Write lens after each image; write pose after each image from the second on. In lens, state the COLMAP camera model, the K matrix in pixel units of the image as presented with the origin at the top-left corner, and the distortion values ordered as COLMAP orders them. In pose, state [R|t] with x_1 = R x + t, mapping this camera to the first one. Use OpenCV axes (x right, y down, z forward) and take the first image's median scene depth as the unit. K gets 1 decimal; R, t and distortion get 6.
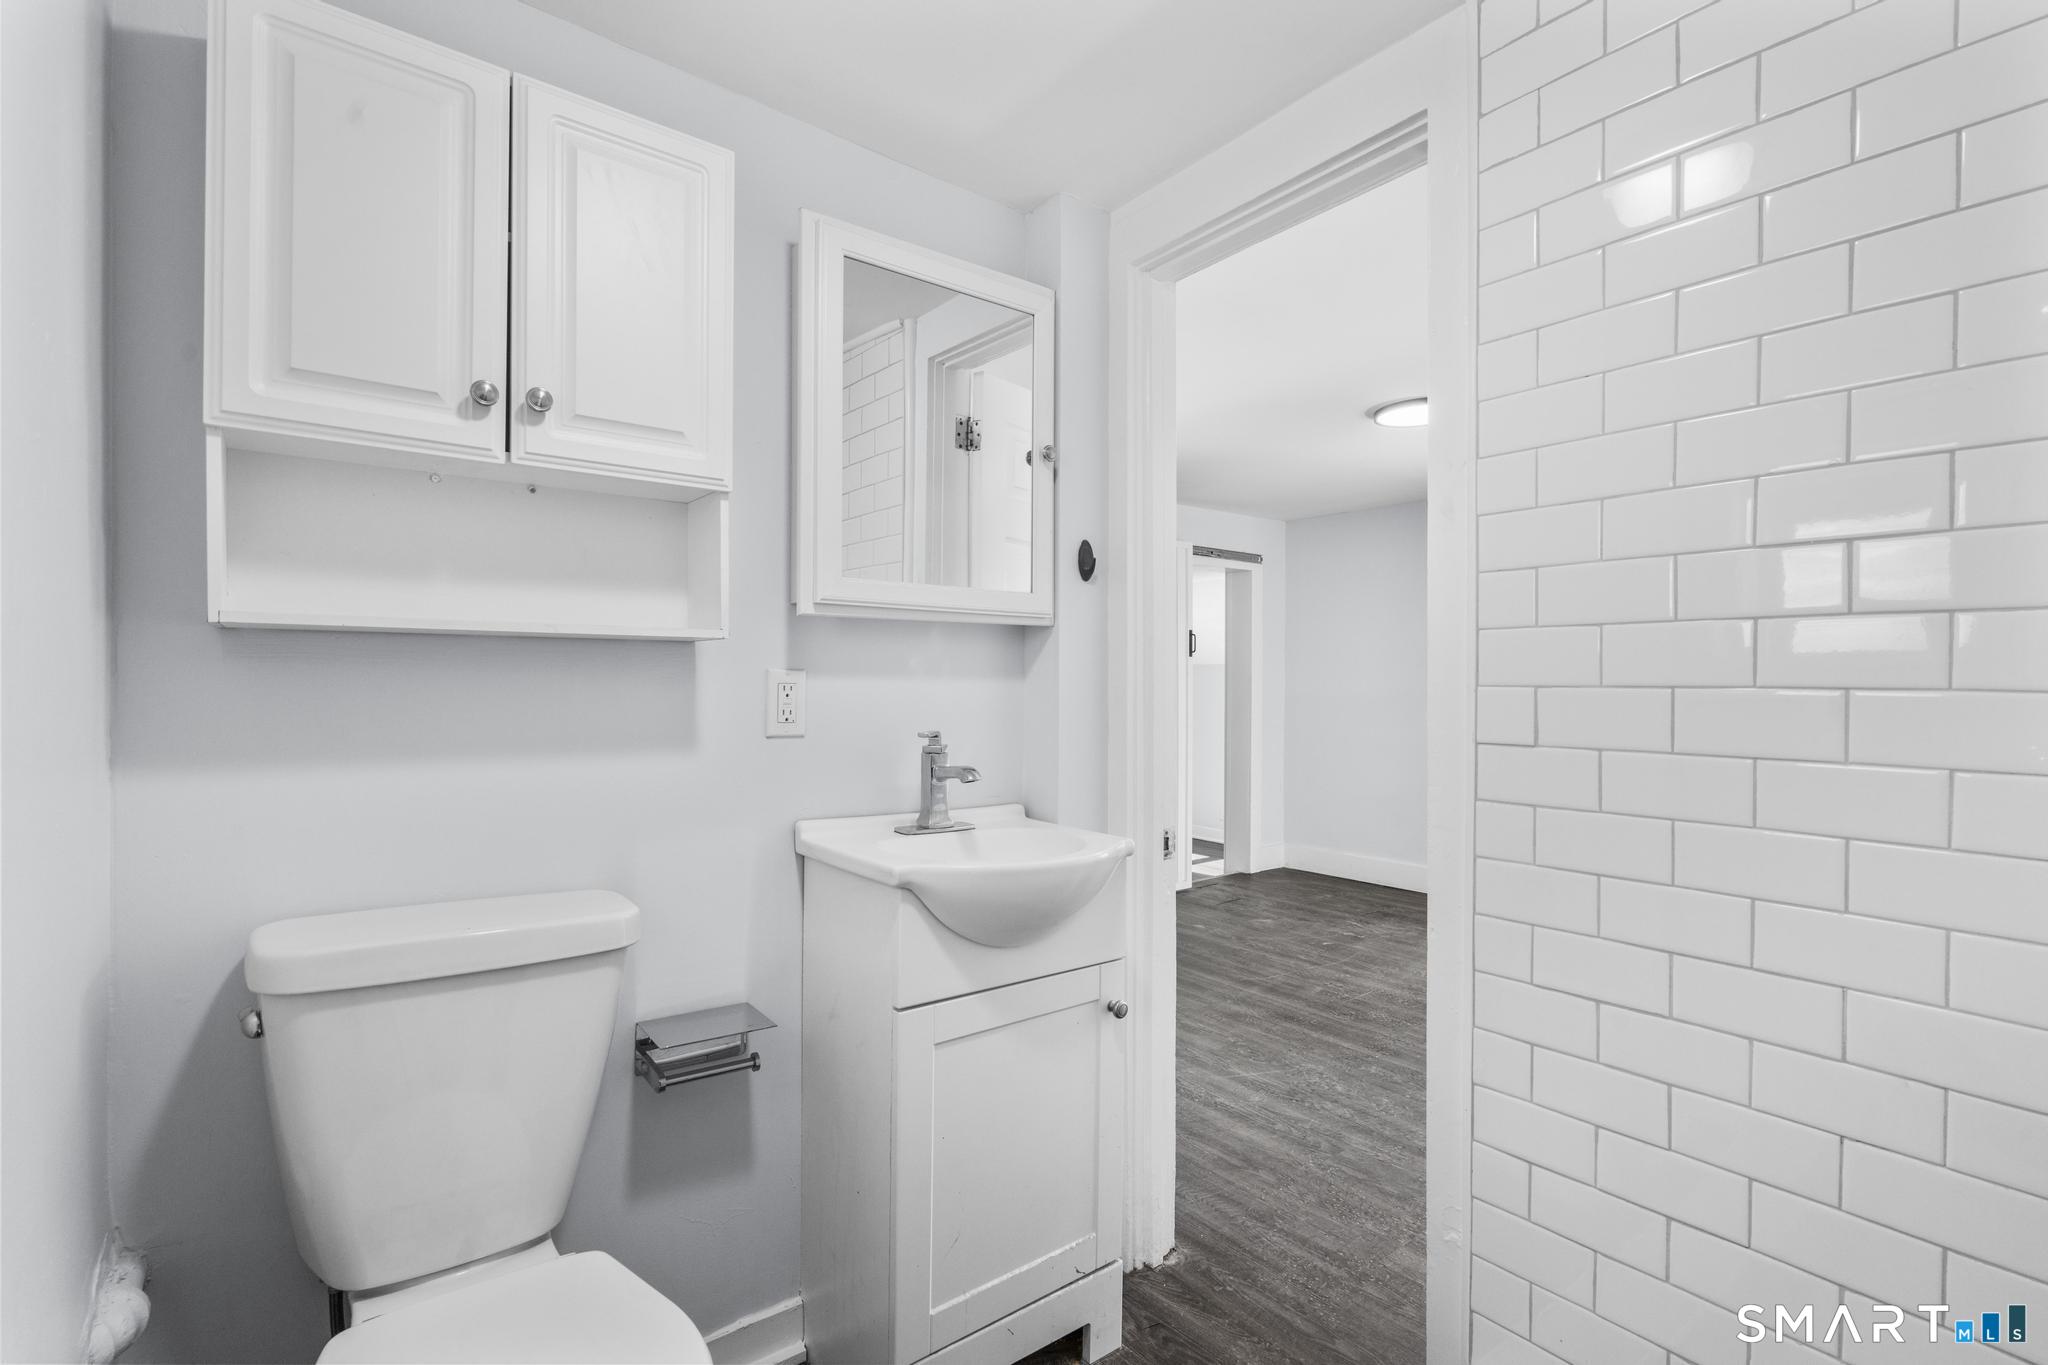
lens RADIAL K [[943.8, 0, 1018.1], [0, 943.8, 687.1], [0, 0, 1]] dist [-0.002557, 0.001836]
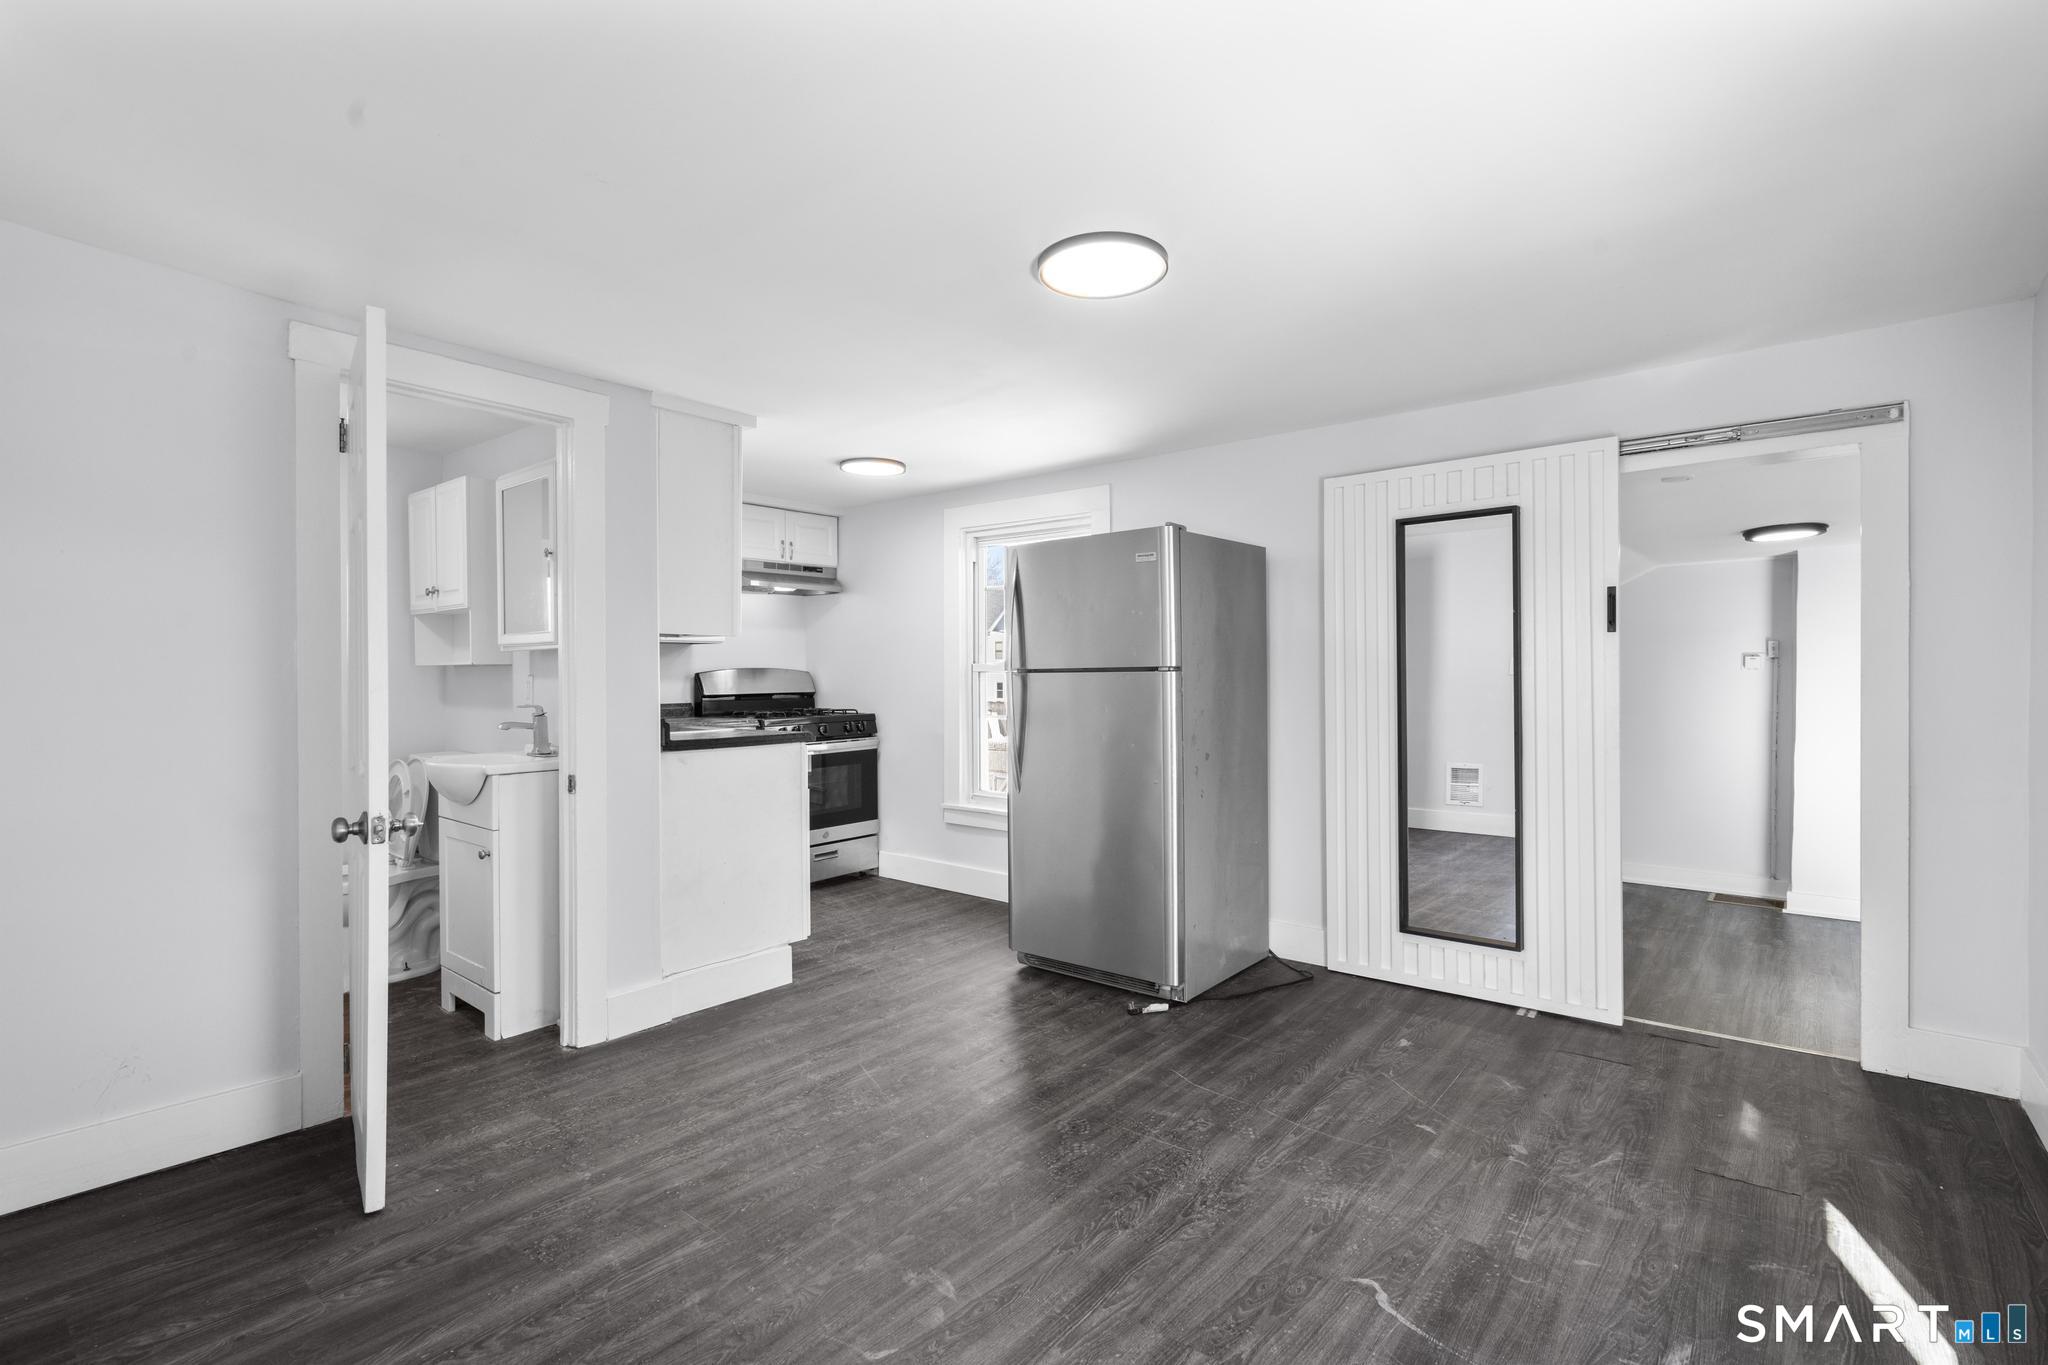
lens RADIAL K [[949.3, 0, 1020.2], [0, 949.3, 682.2], [0, 0, 1]] dist [0.001182, -0.000077]
pose [[0.215224, 0.002508, -0.976562, 1.900290], [-0.001355, 0.999997, 0.002270, -0.004551], [0.976564, 0.000835, 0.215226, 1.429786]]
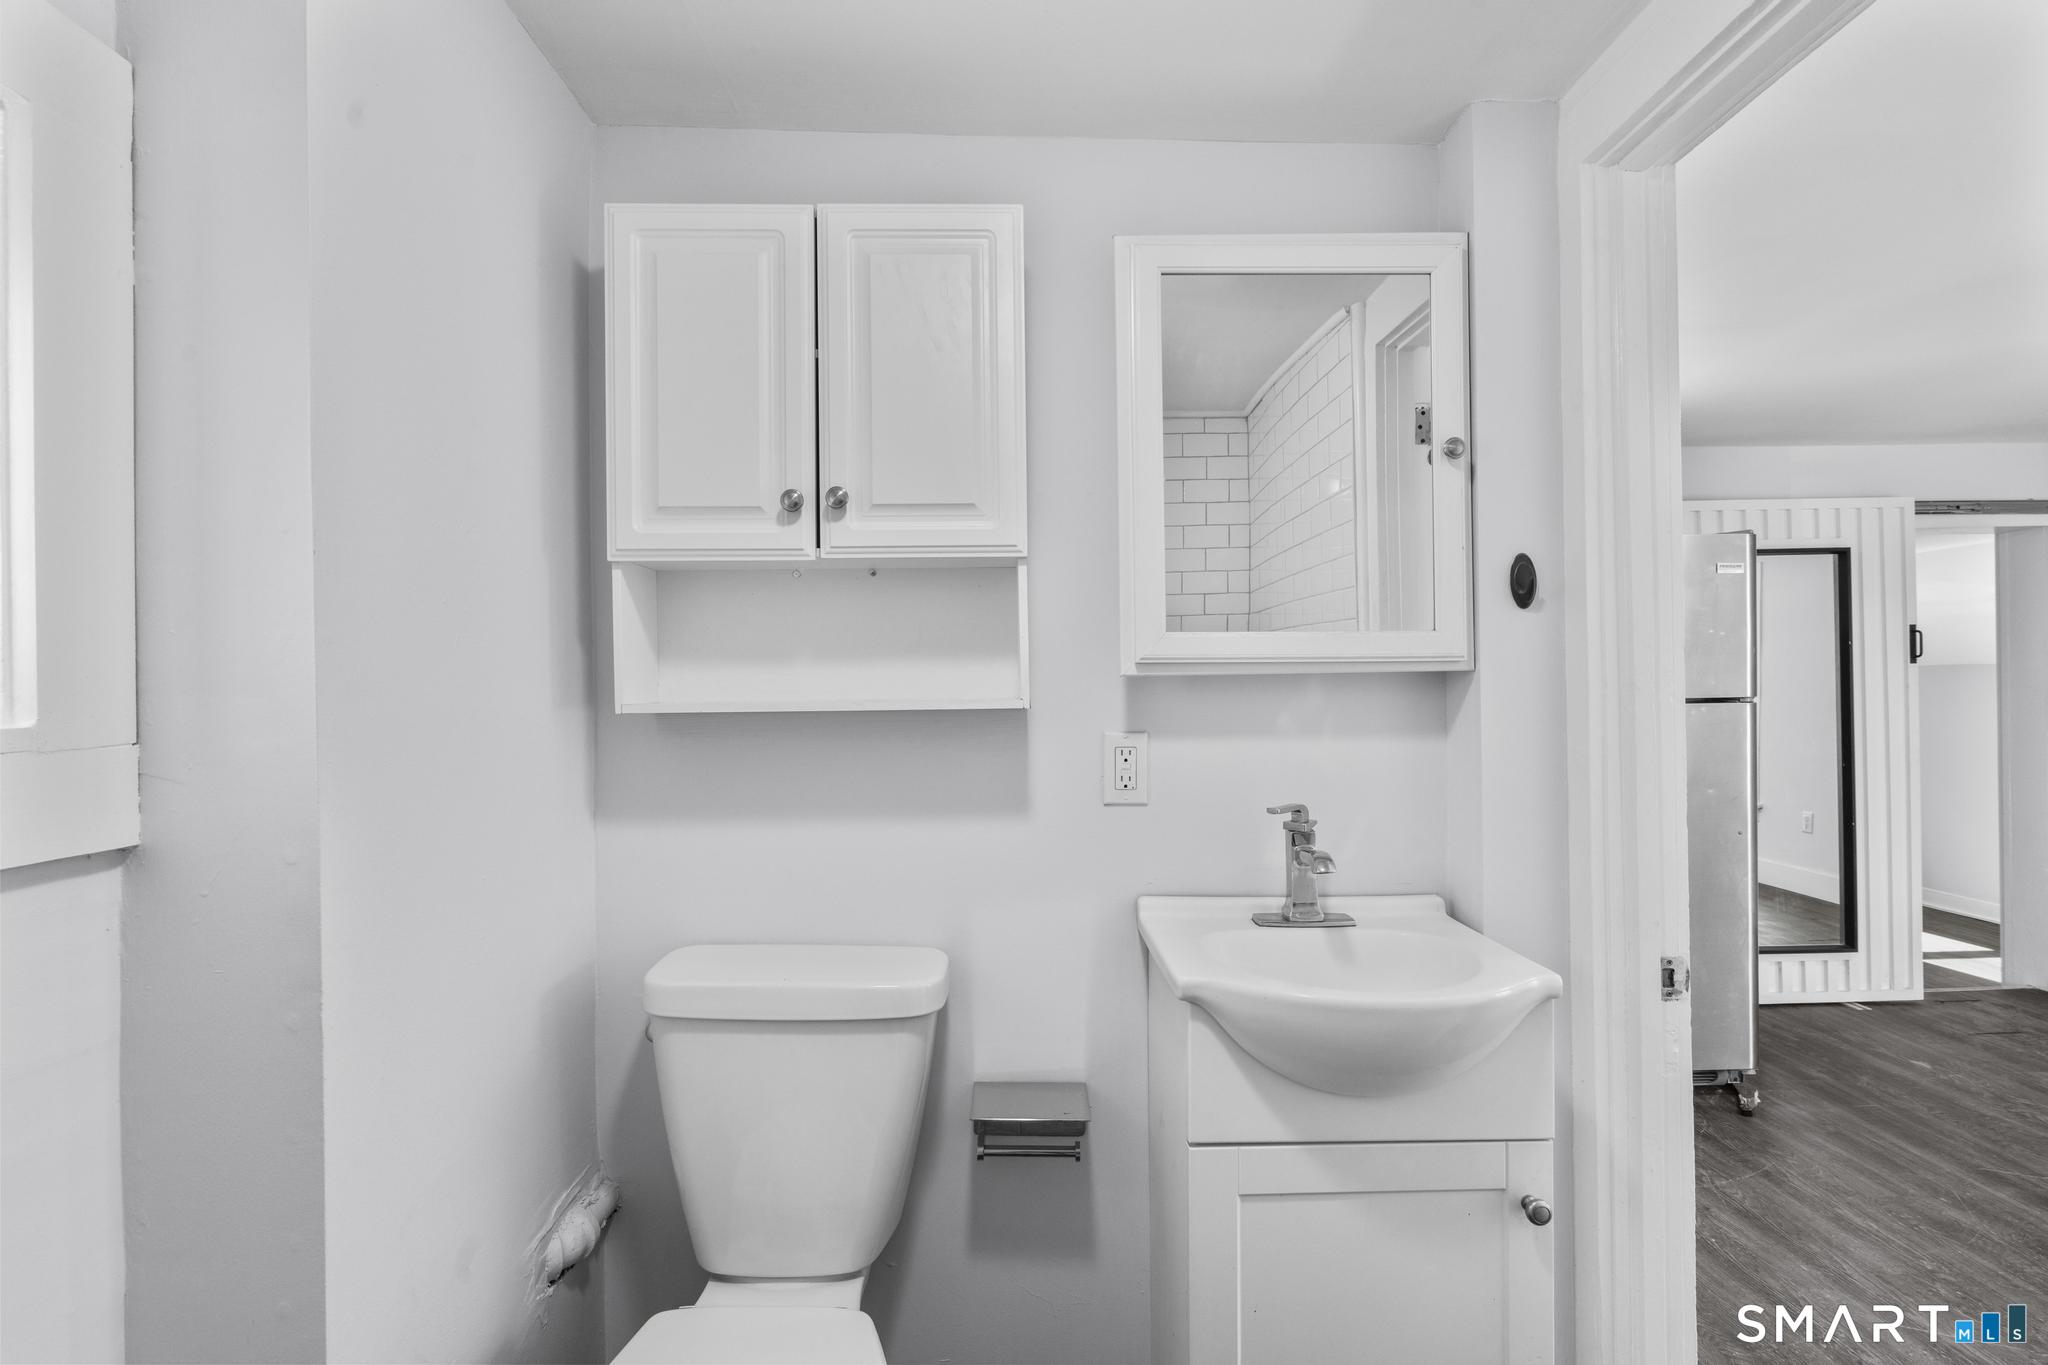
lens RADIAL K [[943.8, 0, 1018.1], [0, 943.8, 687.1], [0, 0, 1]] dist [-0.002557, 0.001836]
pose [[0.801545, -0.014848, -0.597751, 0.196272], [0.012676, 0.999889, -0.007840, -0.049457], [0.597801, -0.001293, 0.801644, 0.166234]]
